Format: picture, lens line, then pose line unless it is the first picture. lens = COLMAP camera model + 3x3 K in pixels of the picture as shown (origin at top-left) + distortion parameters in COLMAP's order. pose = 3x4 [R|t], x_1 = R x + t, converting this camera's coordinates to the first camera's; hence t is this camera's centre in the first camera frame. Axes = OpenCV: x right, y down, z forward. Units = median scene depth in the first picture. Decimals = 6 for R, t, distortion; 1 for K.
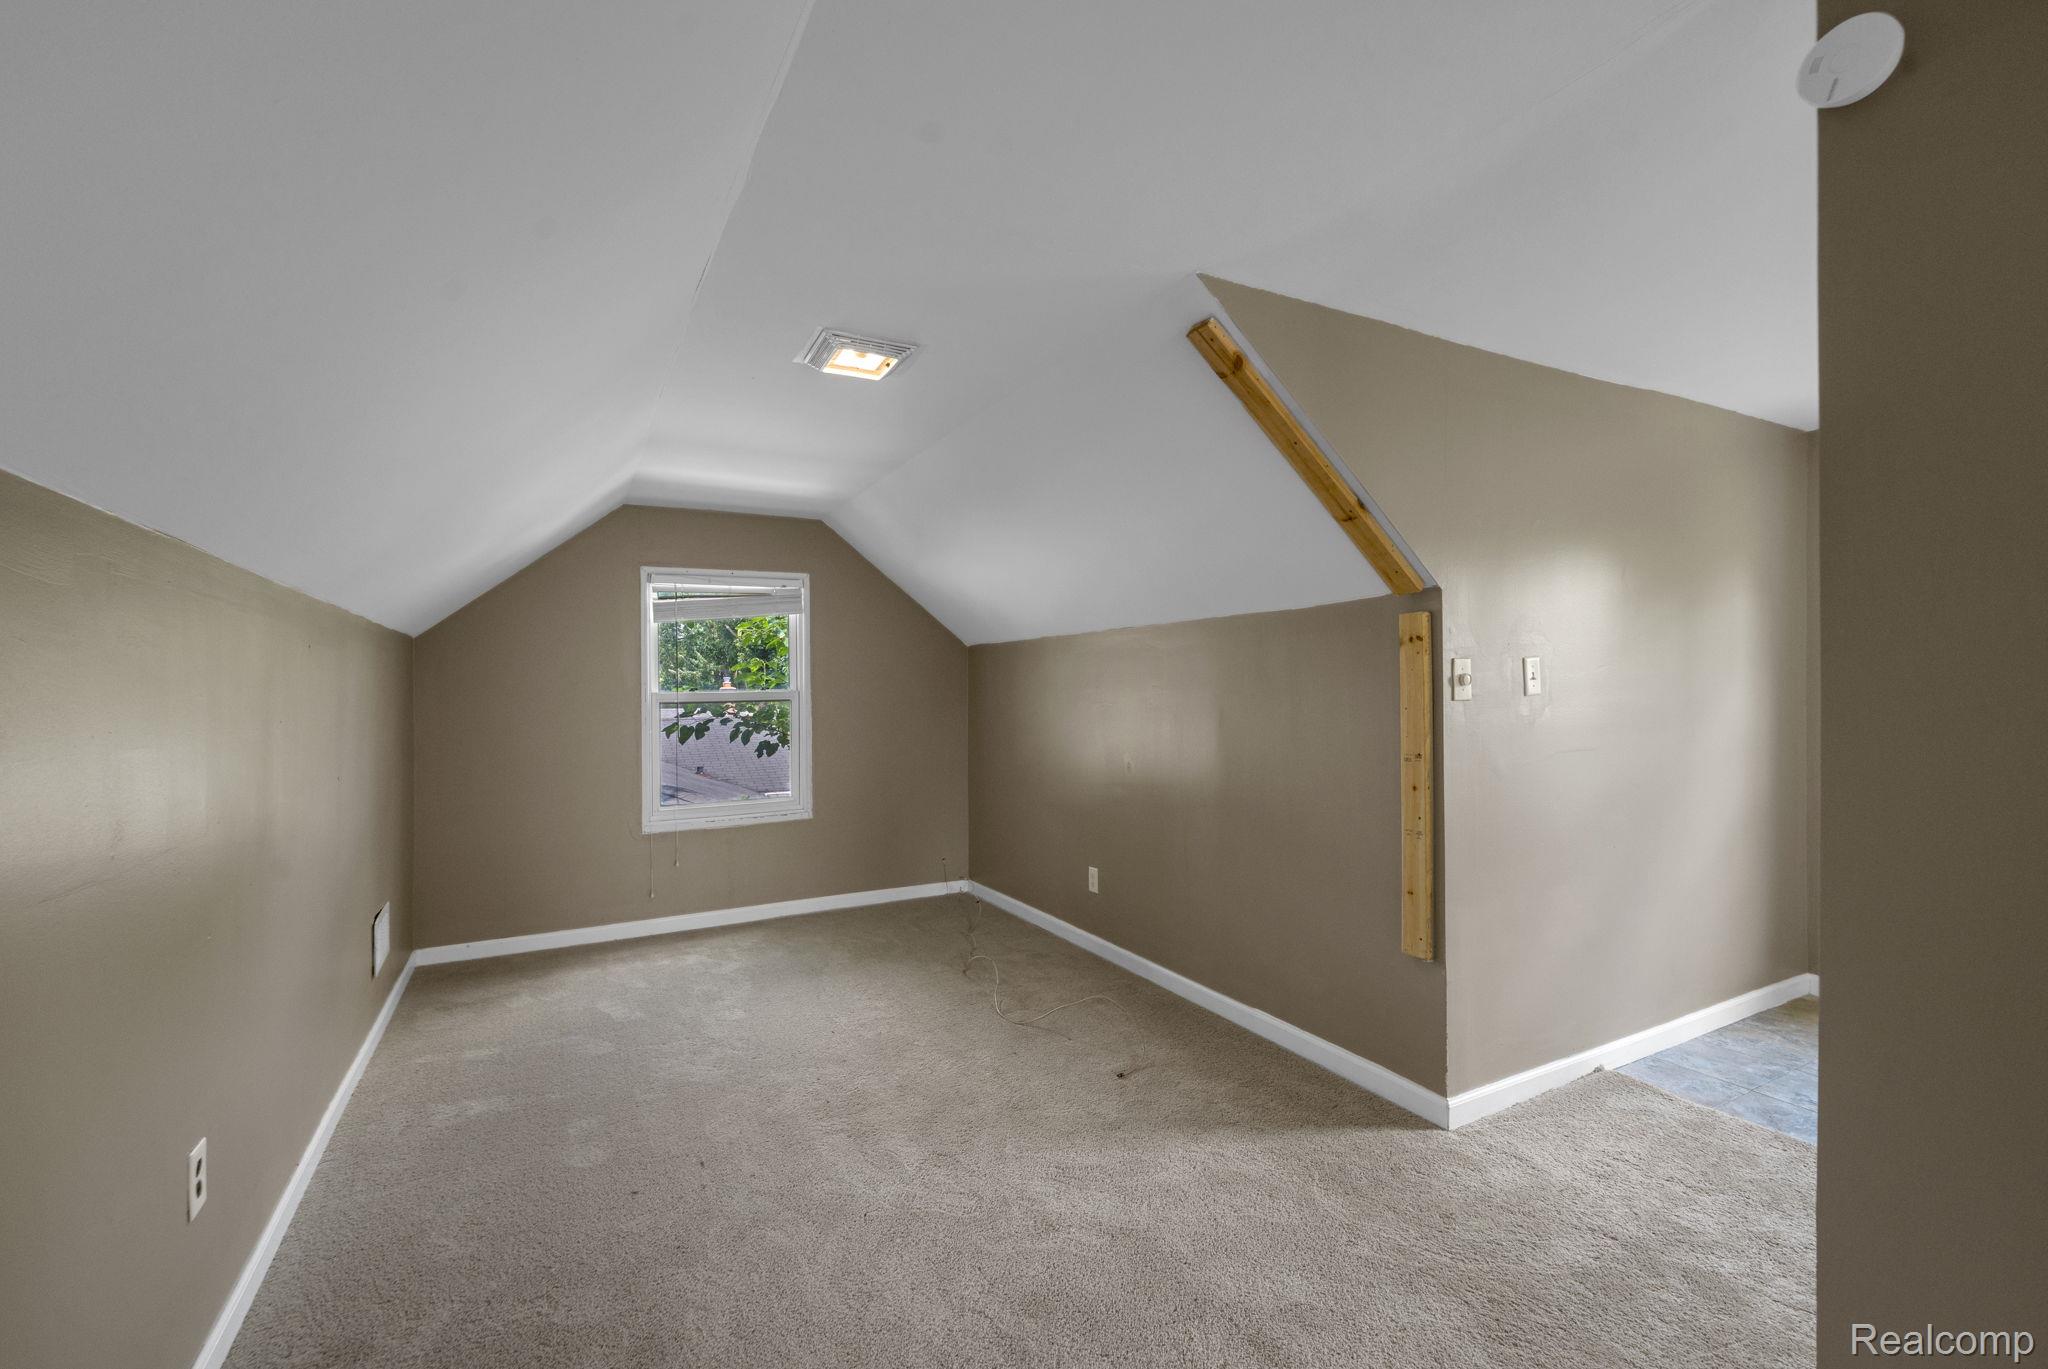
lens RADIAL K [[837.8, 0, 1029.4], [0, 837.8, 691.2], [0, 0, 1]] dist [-0.001274, -0.000084]
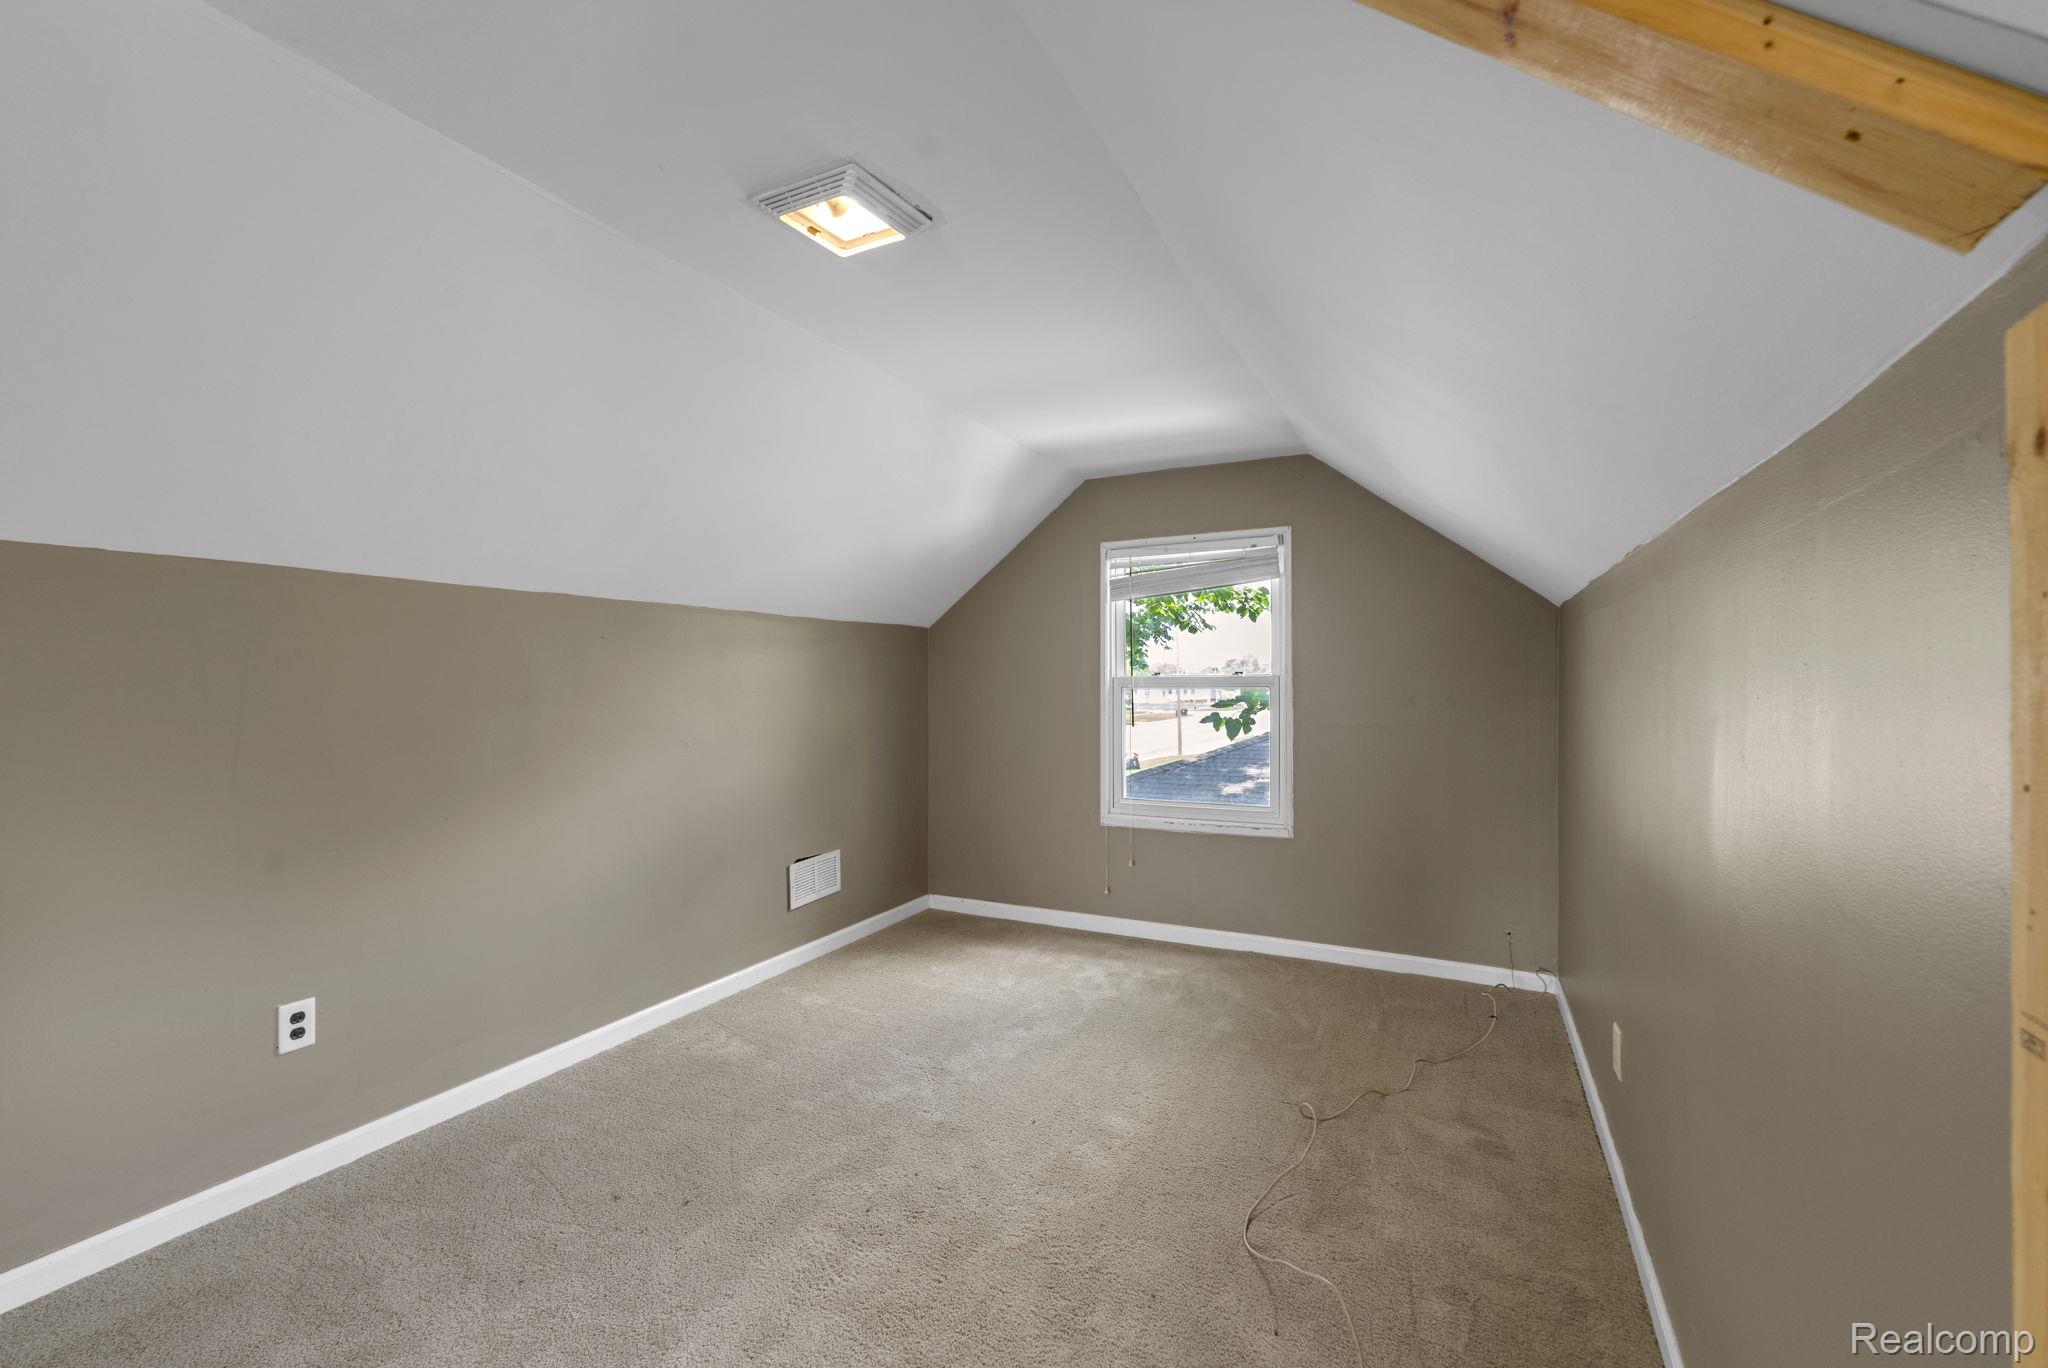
lens RADIAL K [[837.8, 0, 1028.4], [0, 837.8, 686.8], [0, 0, 1]] dist [-0.001274, -0.000084]
pose [[0.573599, 0.019452, -0.818905, 0.262576], [-0.006676, 0.999796, 0.019072, -0.004147], [0.819109, -0.005473, 0.573612, 0.384080]]
